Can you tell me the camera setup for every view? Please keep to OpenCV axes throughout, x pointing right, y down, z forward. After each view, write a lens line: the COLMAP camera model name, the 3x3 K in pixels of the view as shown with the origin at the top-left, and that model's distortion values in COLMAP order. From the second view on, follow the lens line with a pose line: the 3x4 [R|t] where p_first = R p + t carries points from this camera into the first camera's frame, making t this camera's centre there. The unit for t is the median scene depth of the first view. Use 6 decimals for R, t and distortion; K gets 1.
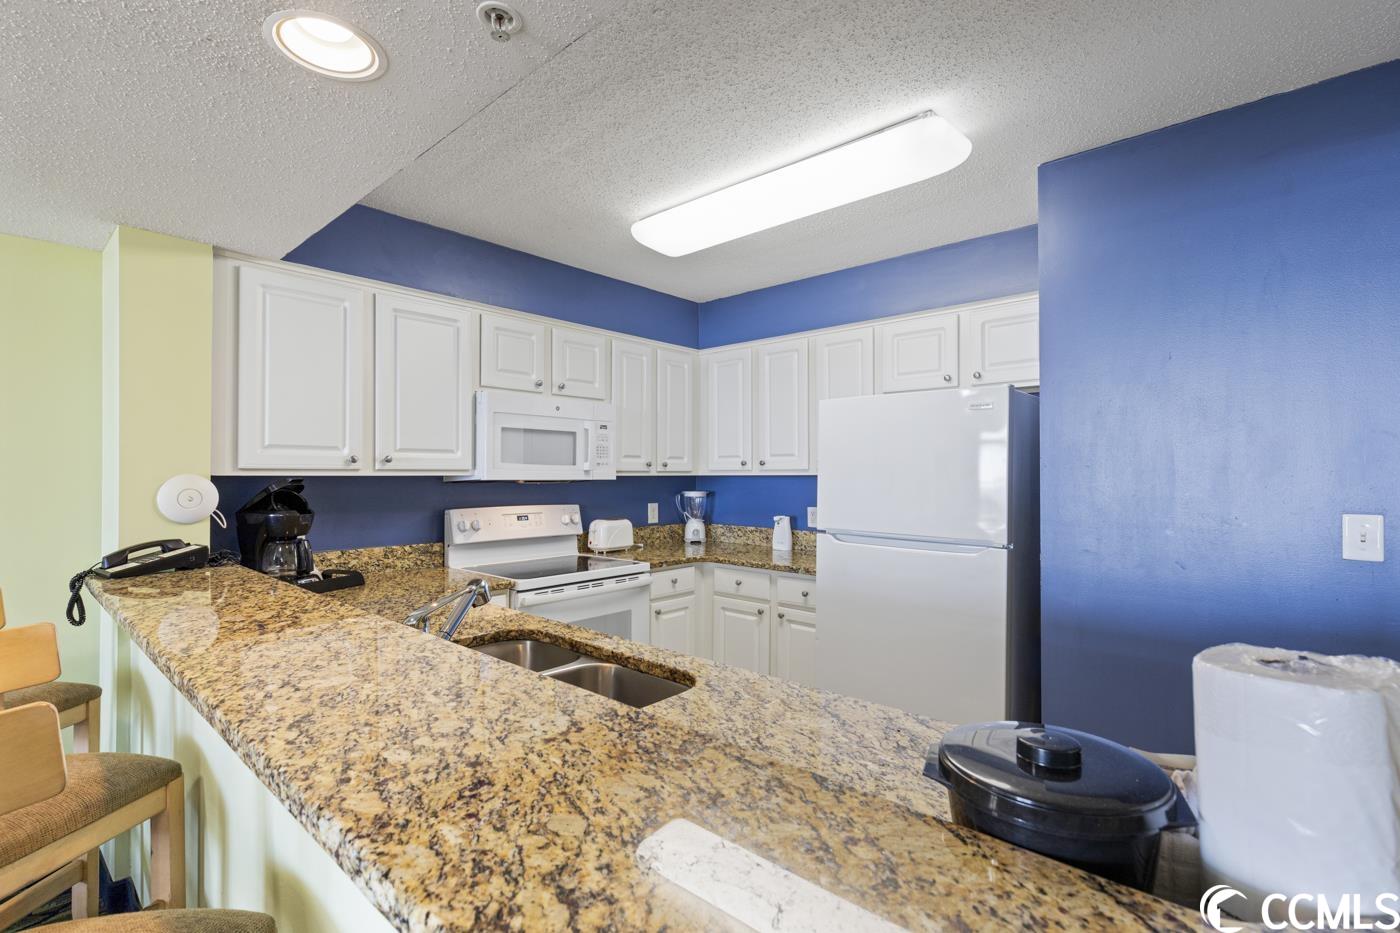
lens RADIAL K [[646.9, 0, 698.6], [0, 646.9, 473.1], [0, 0, 1]] dist [0.003540, -0.000013]
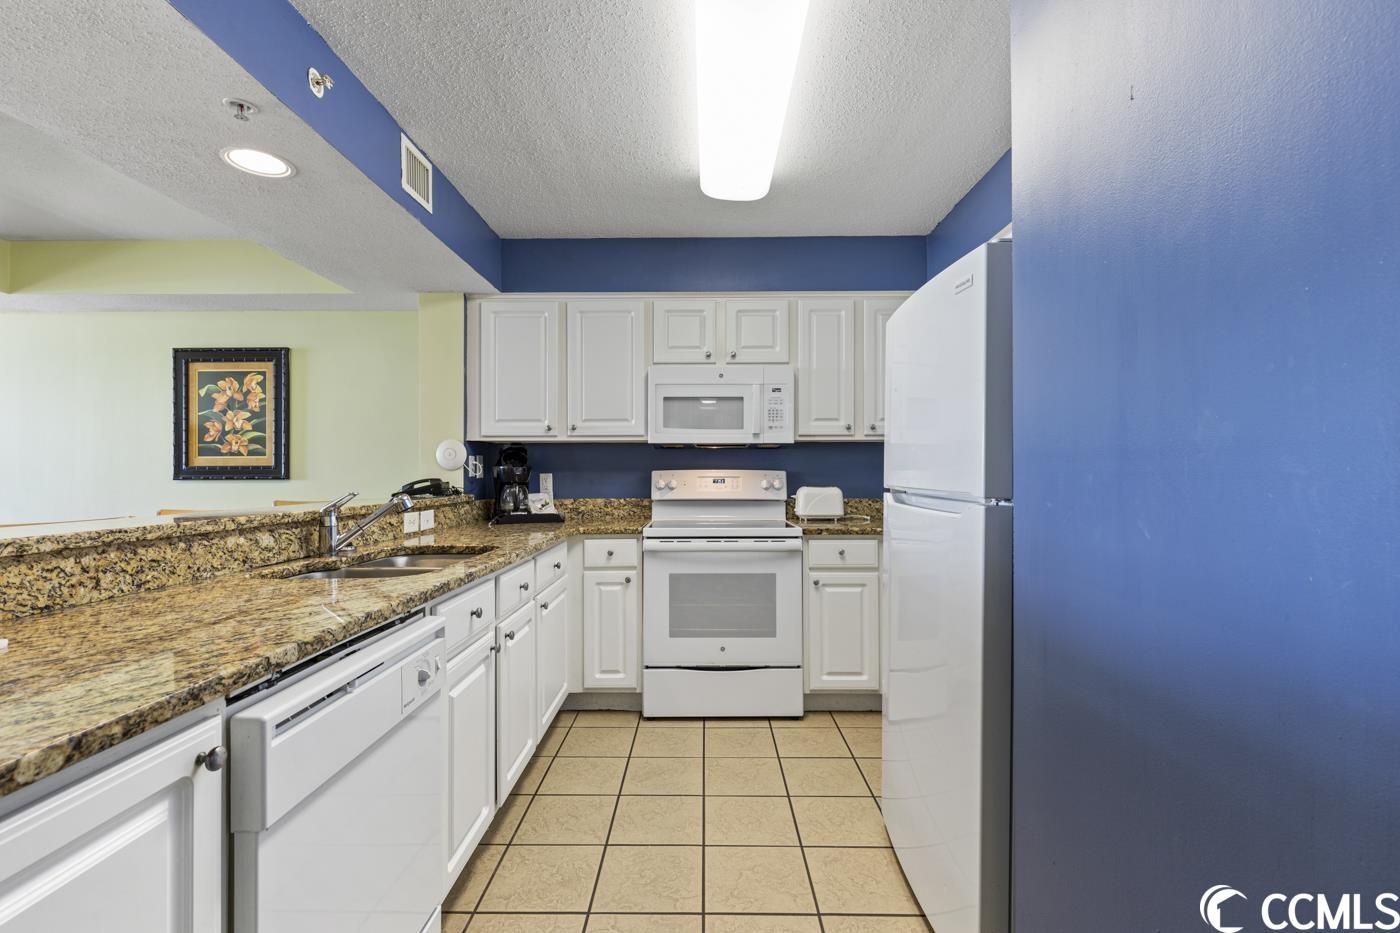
lens RADIAL K [[634.3, 0, 697.7], [0, 634.3, 470.2], [0, 0, 1]] dist [0.004164, -0.000903]
pose [[0.667498, -0.006845, -0.744580, 0.505963], [0.004938, 0.999976, -0.004766, 0.057034], [0.744595, -0.000496, 0.667516, 0.262153]]
